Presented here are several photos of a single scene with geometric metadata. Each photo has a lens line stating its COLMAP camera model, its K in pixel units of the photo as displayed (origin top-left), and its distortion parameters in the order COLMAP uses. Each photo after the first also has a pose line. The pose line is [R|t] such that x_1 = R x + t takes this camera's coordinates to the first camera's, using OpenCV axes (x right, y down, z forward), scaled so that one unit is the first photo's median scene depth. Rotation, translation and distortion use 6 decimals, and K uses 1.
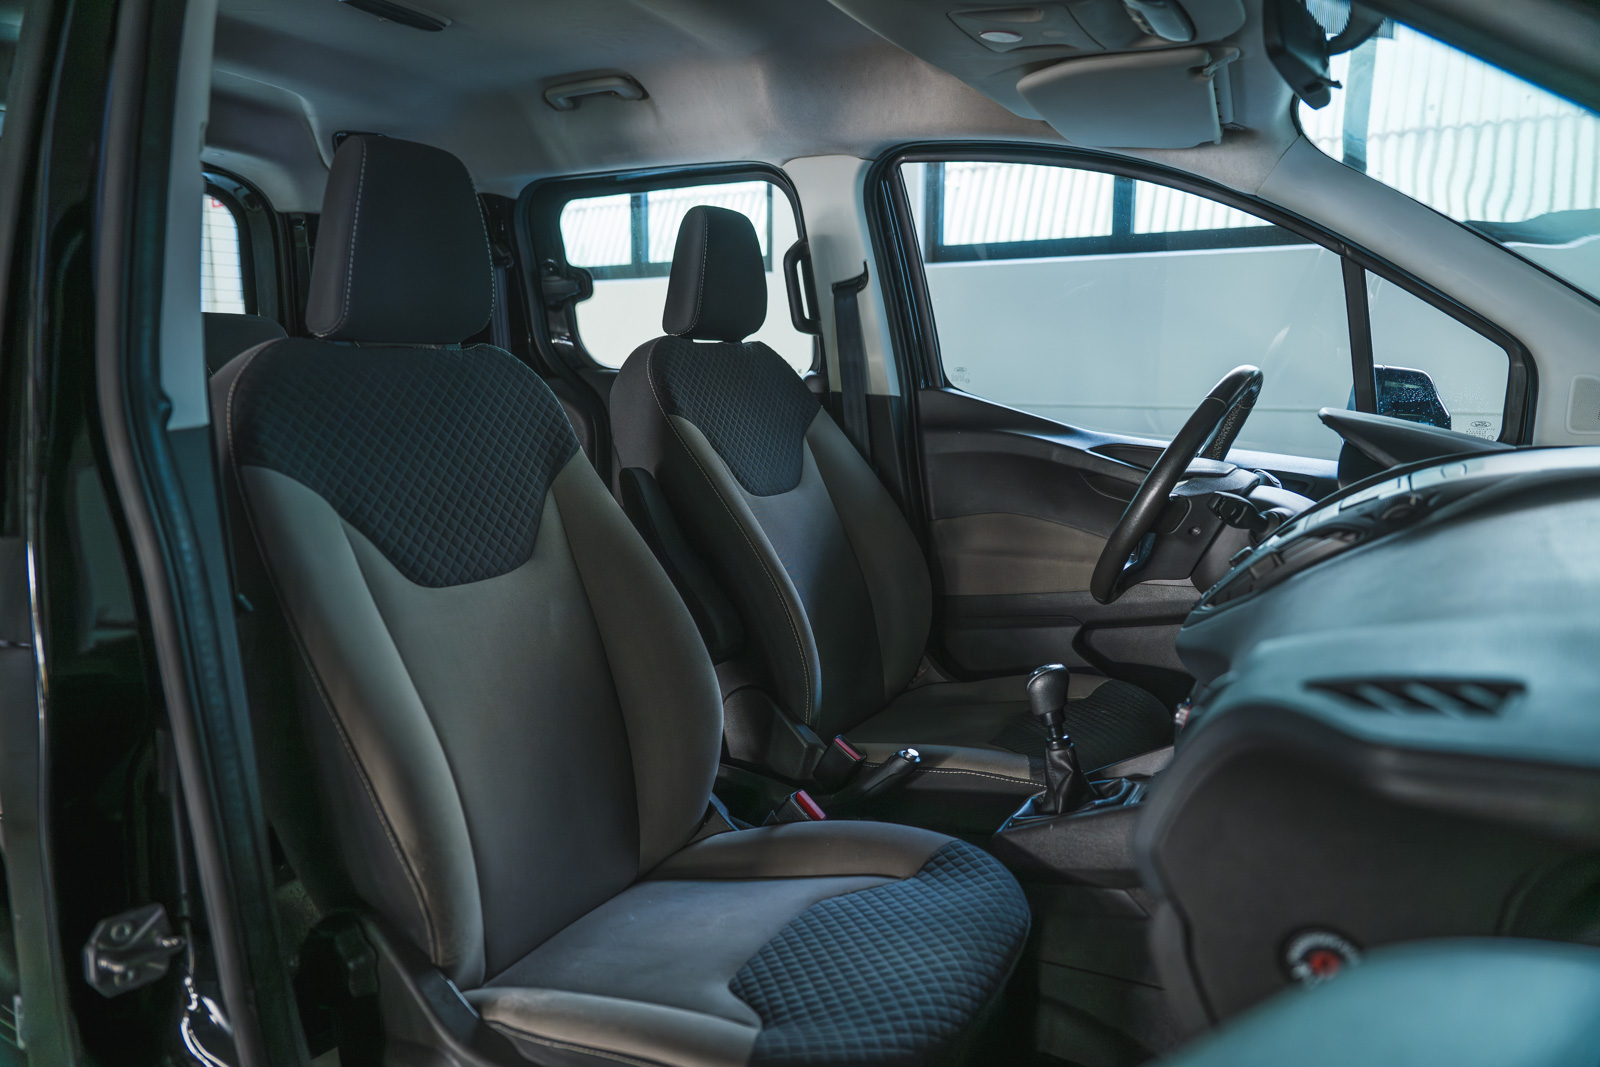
lens RADIAL K [[1101.1, 0, 825.0], [0, 1101.1, 539.0], [0, 0, 1]] dist [-0.003414, 0.003681]
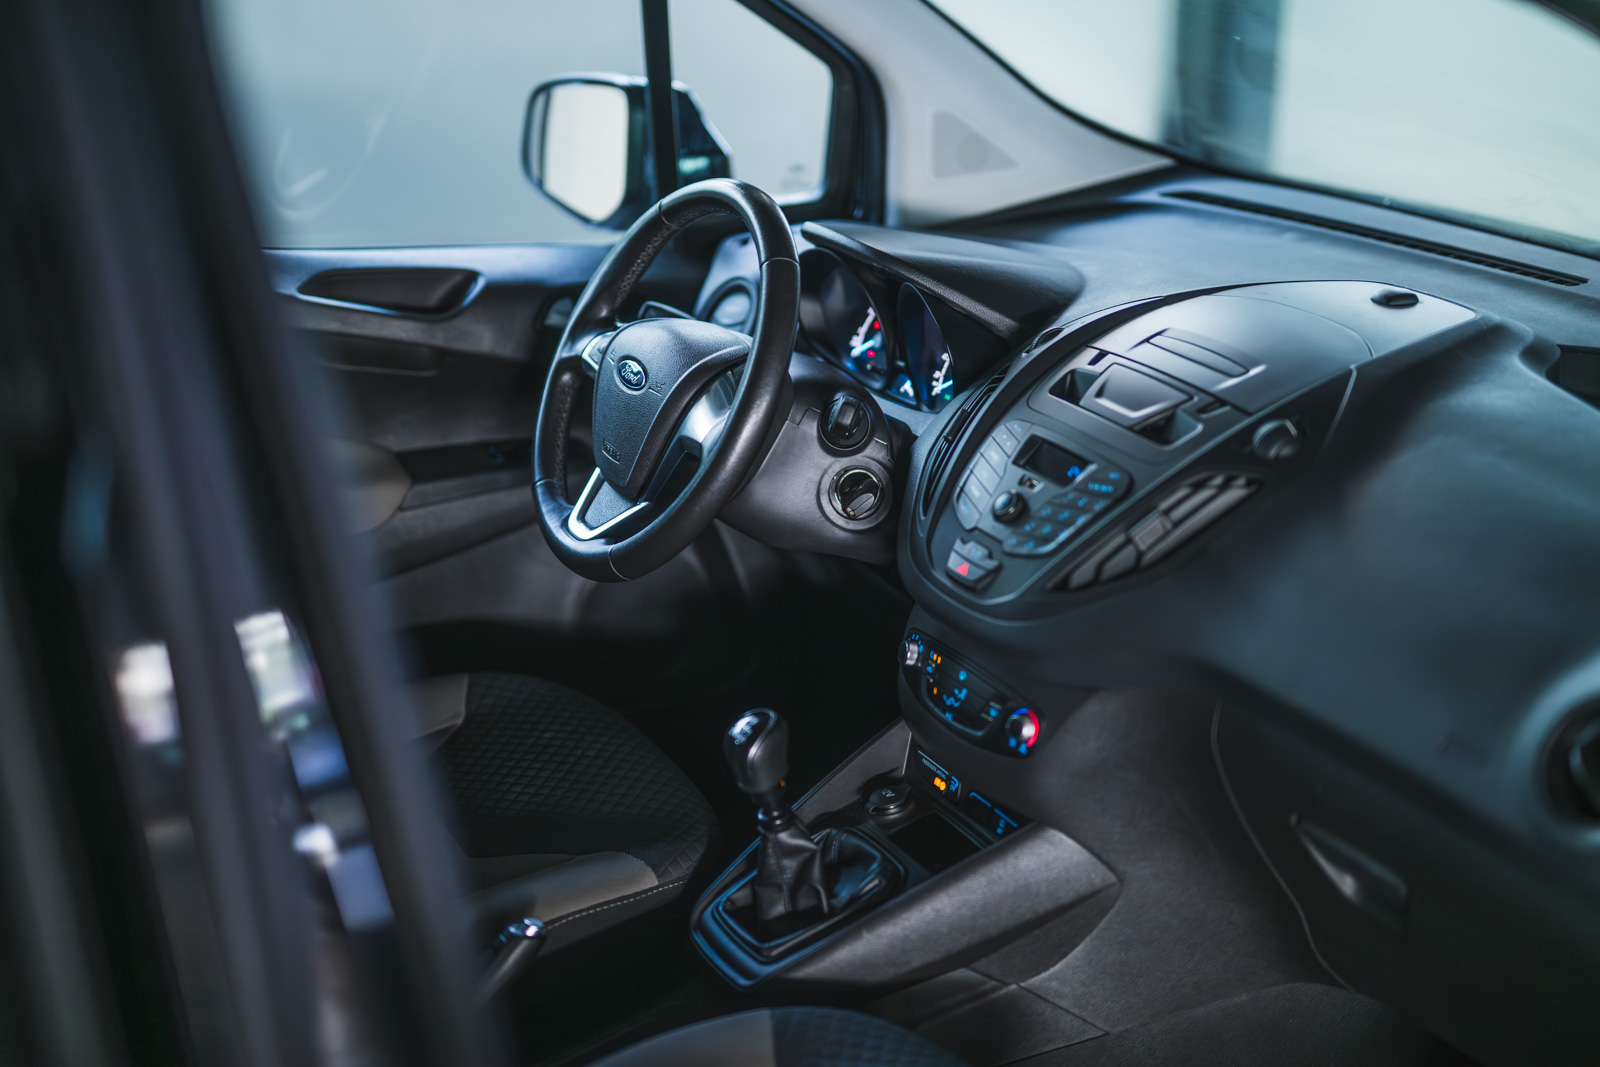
lens RADIAL K [[2383.0, 0, 796.5], [0, 2383.0, 524.7], [0, 0, 1]] dist [0.000040, 0.000000]
pose [[0.526788, -0.290714, 0.798736, -0.731883], [0.120253, 0.955731, 0.268545, -0.309324], [-0.841447, -0.045416, 0.538427, 0.164520]]
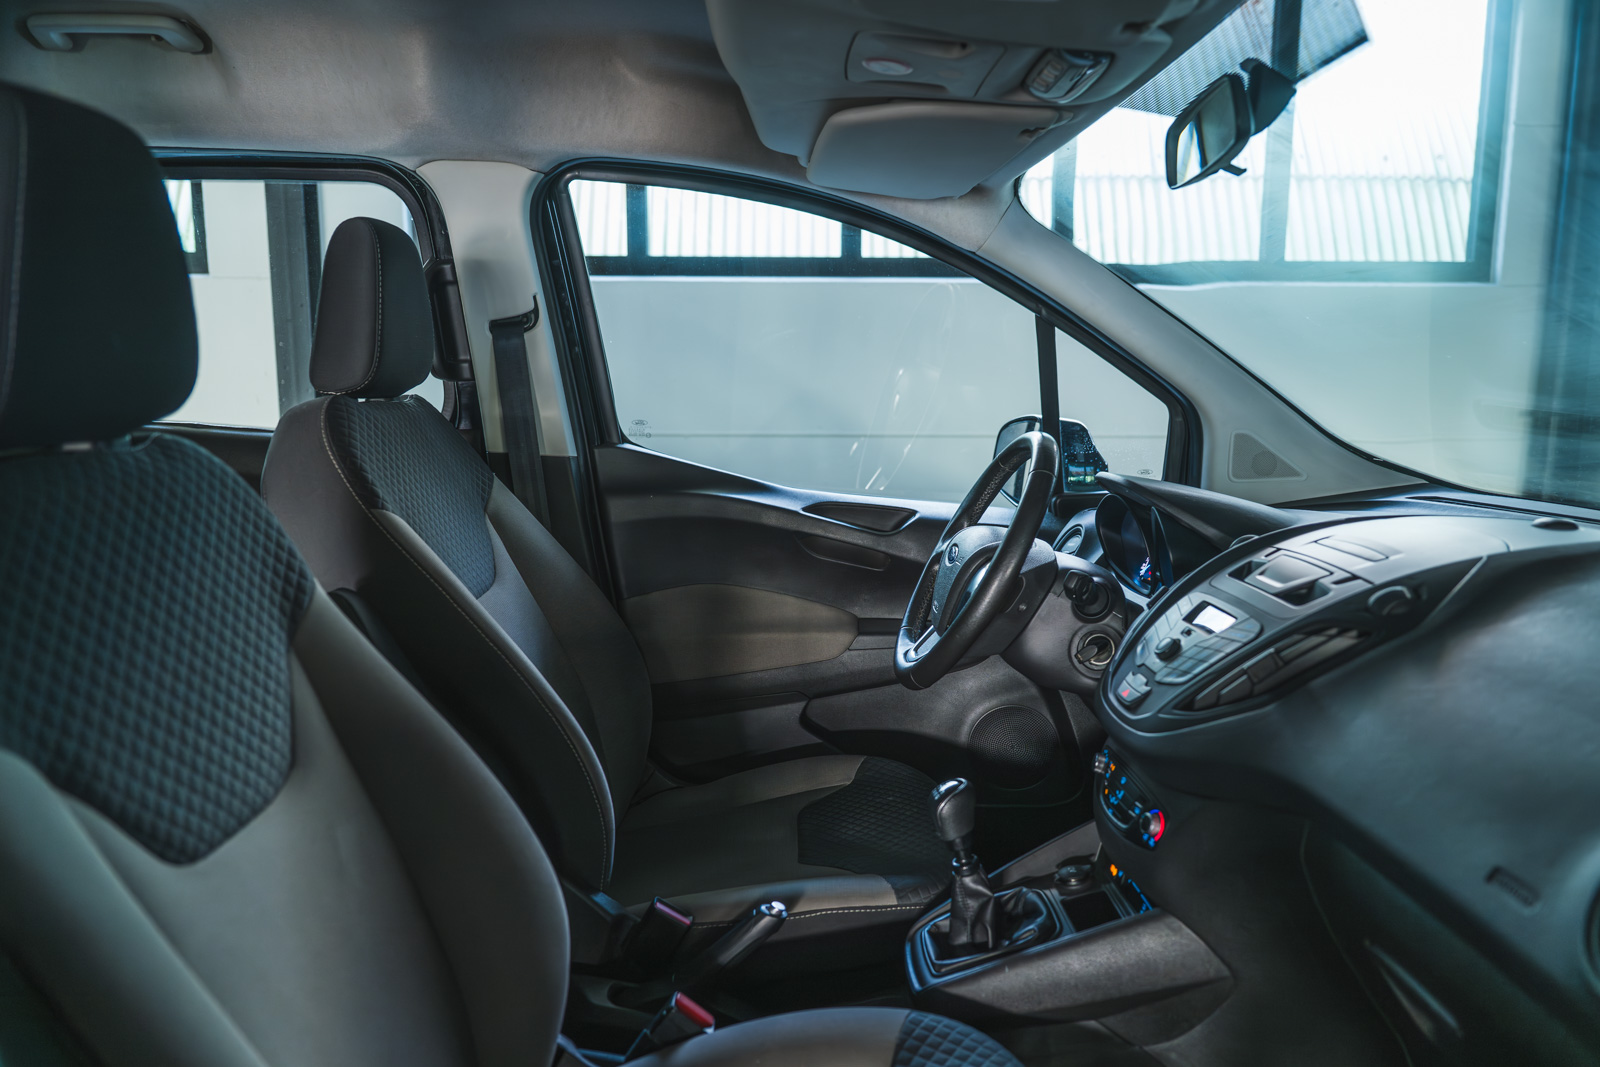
lens RADIAL K [[1101.1, 0, 821.6], [0, 1101.1, 547.5], [0, 0, 1]] dist [-0.003414, 0.003681]
pose [[0.852720, -0.077305, 0.516616, -0.268476], [0.074710, 0.996870, 0.025854, -0.085663], [-0.516998, 0.016550, 0.855827, 0.232857]]
